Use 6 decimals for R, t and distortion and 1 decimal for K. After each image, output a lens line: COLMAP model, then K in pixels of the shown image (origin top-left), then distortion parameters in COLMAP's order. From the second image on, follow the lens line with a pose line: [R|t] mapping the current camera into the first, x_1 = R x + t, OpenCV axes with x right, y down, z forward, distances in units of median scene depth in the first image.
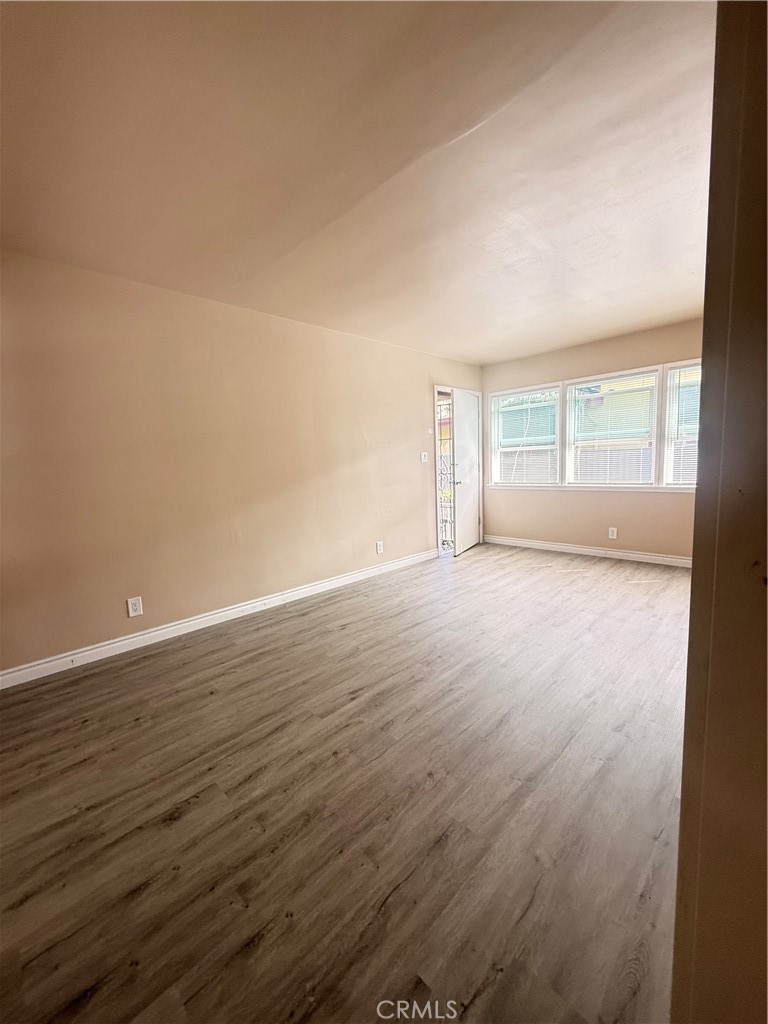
lens RADIAL K [[410.4, 0, 389.6], [0, 410.4, 513.6], [0, 0, 1]] dist [0.000062, 0.000166]
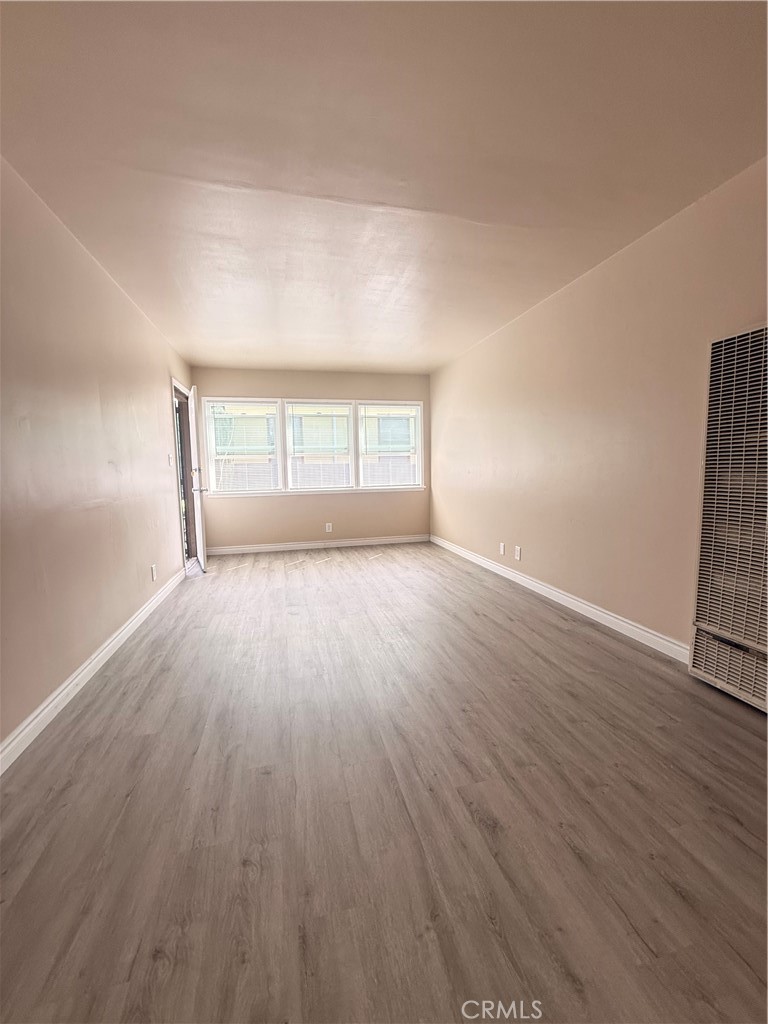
lens RADIAL K [[410.4, 0, 382.4], [0, 410.4, 510.7], [0, 0, 1]] dist [0.000062, 0.000166]
pose [[0.514381, -0.057864, 0.855607, -1.200694], [0.106660, 0.994291, 0.003121, 0.028199], [-0.850903, 0.089654, 0.517616, 0.593795]]
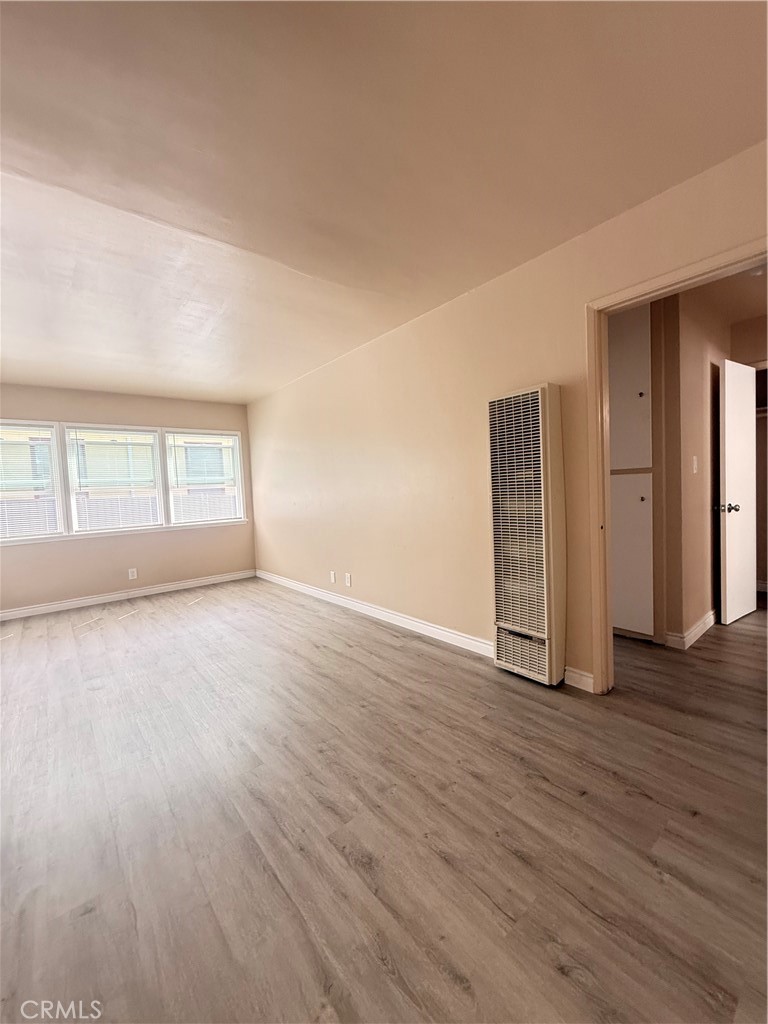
lens RADIAL K [[410.4, 0, 383.3], [0, 410.4, 510.9], [0, 0, 1]] dist [0.000062, 0.000166]
pose [[0.096619, -0.015135, 0.995206, -1.230290], [0.167096, 0.985940, -0.001228, -0.010372], [-0.981195, 0.166413, 0.097789, 0.655124]]
